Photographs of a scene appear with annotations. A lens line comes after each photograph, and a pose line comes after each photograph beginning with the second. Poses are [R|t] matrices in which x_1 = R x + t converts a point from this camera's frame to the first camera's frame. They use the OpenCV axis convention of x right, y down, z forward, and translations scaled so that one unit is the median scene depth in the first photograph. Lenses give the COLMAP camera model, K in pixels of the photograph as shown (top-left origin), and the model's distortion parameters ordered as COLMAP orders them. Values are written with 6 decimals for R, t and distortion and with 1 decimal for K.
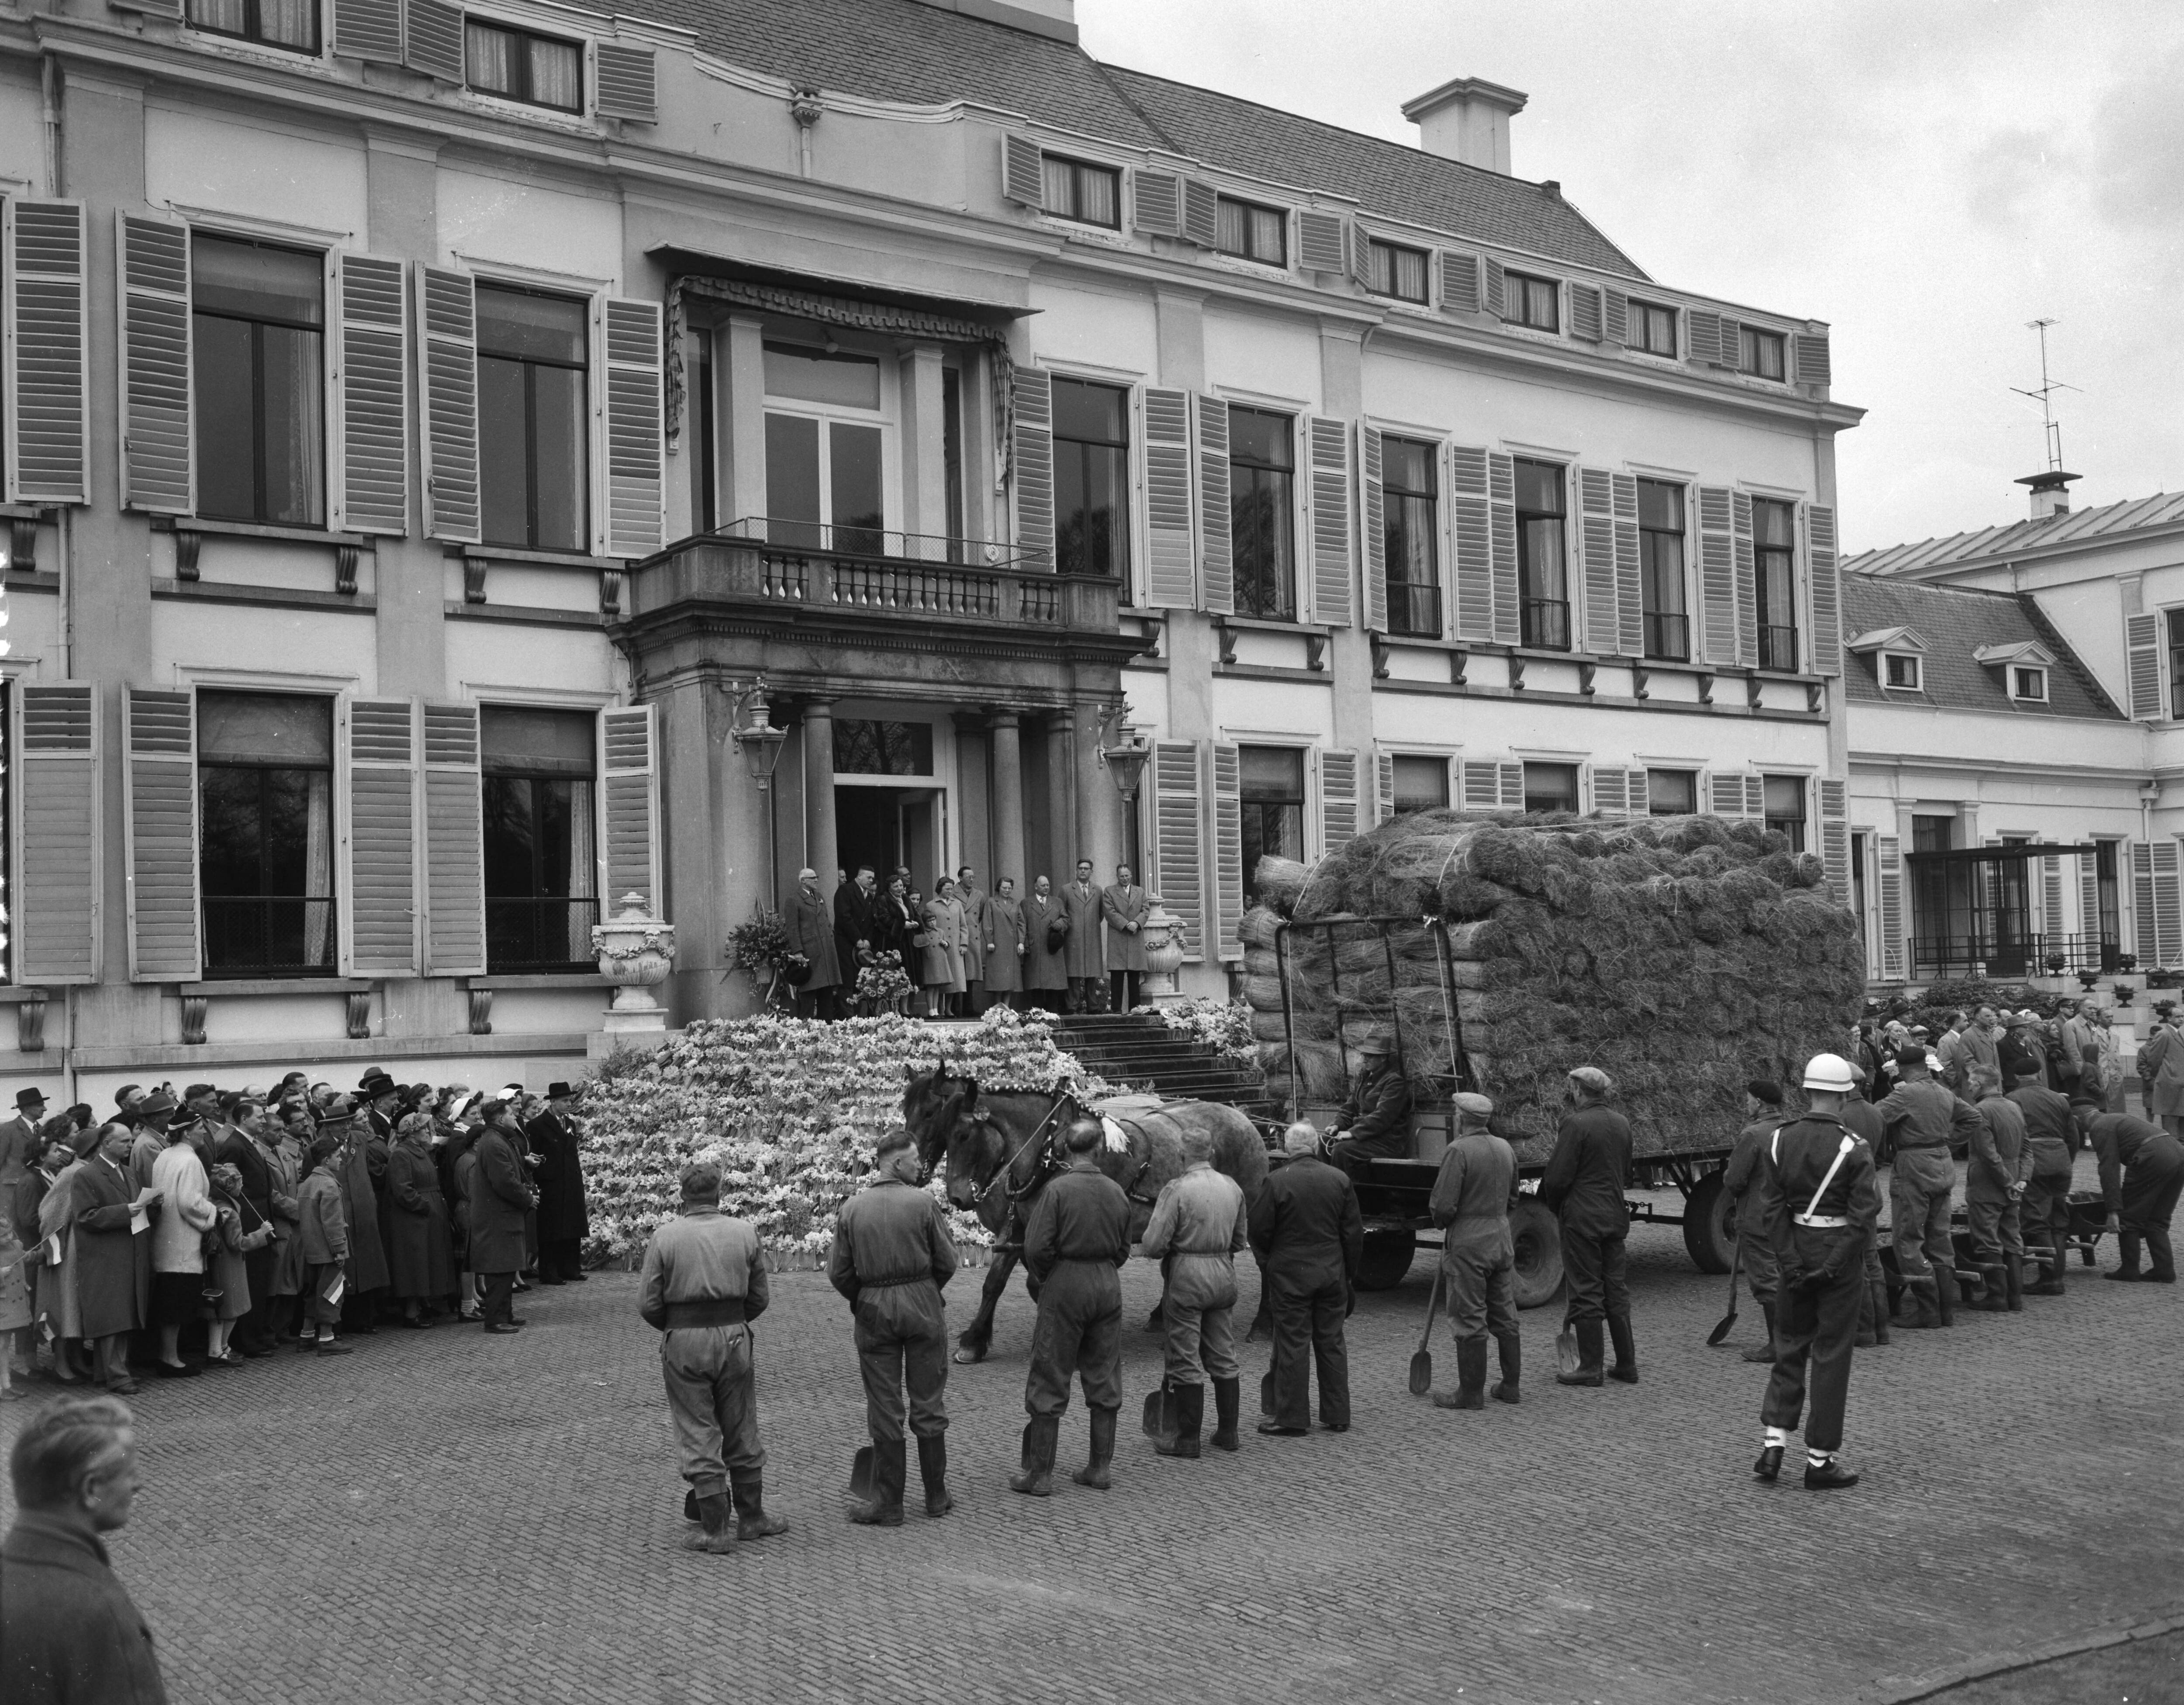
lens RADIAL K [[2438.0, 0, 1104.1], [0, 2438.0, 859.7], [0, 0, 1]] dist [0.015645, 0.000000]
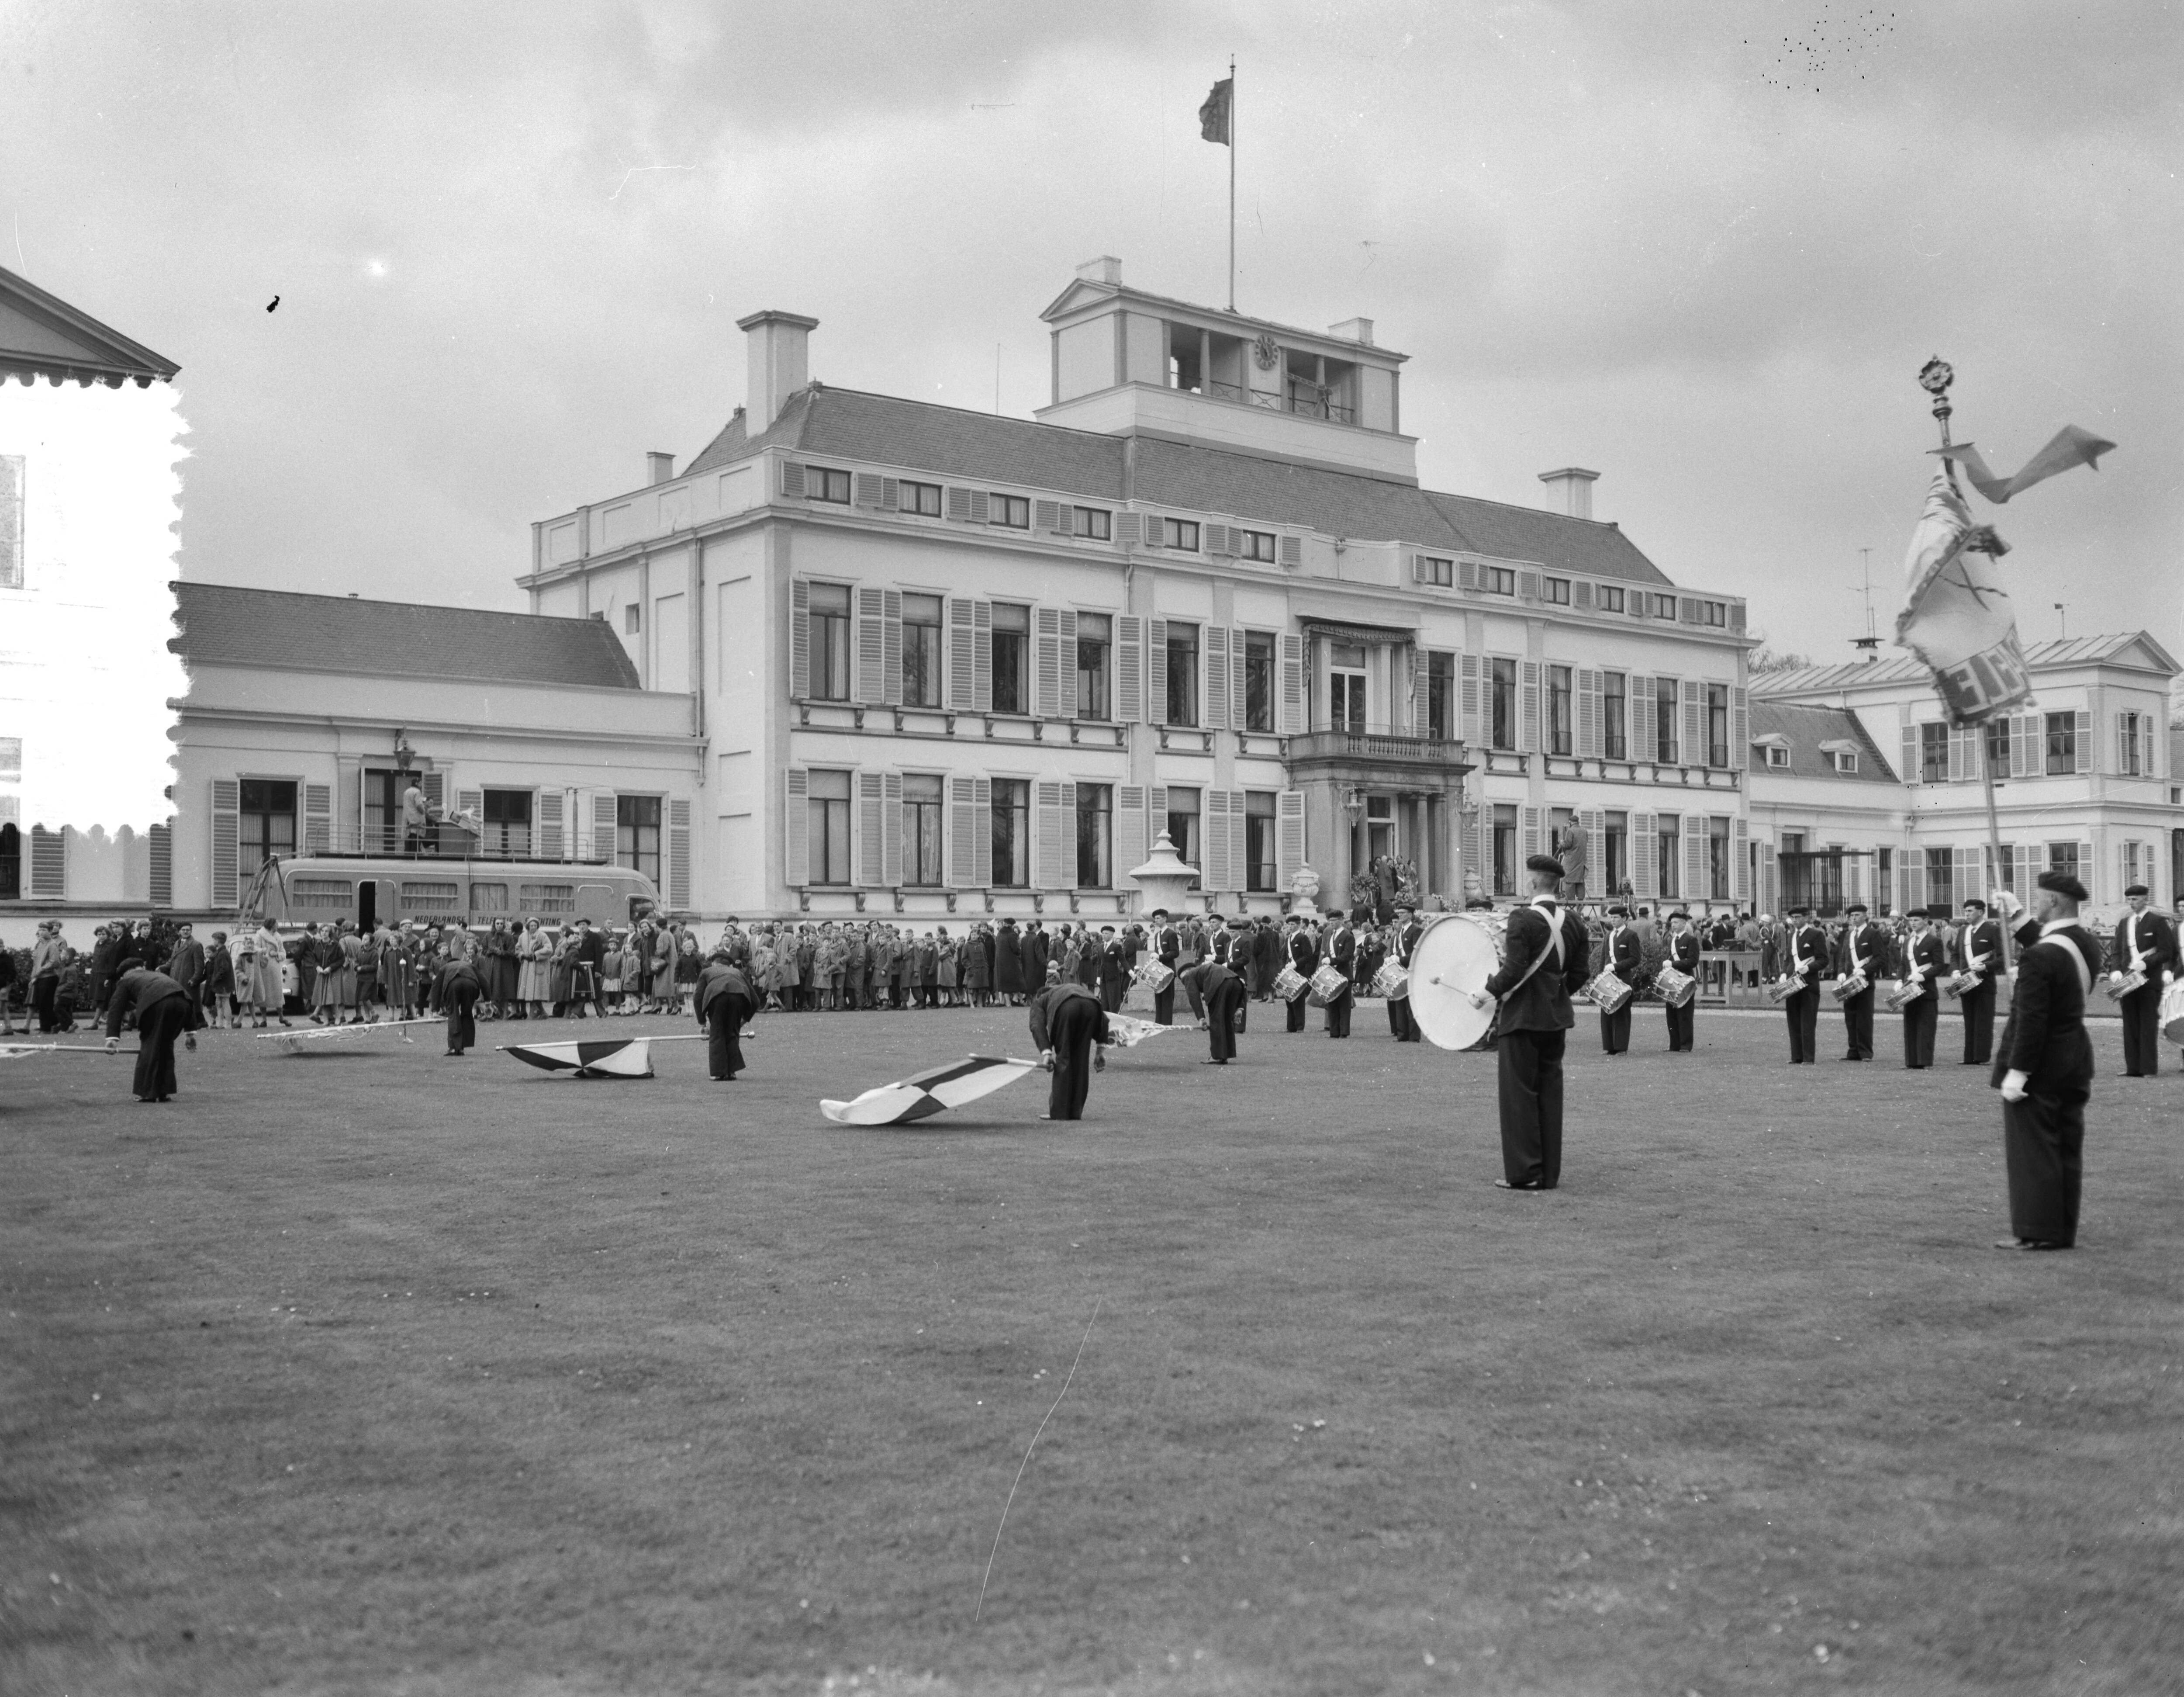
lens RADIAL K [[2438.5, 0, 1081.0], [0, 2438.5, 856.8], [0, 0, 1]] dist [0.015645, 0.000000]
pose [[0.999267, 0.023318, 0.030354, -0.423293], [-0.023718, 0.999635, 0.012902, -0.017709], [-0.030042, -0.013612, 0.999456, -1.374745]]
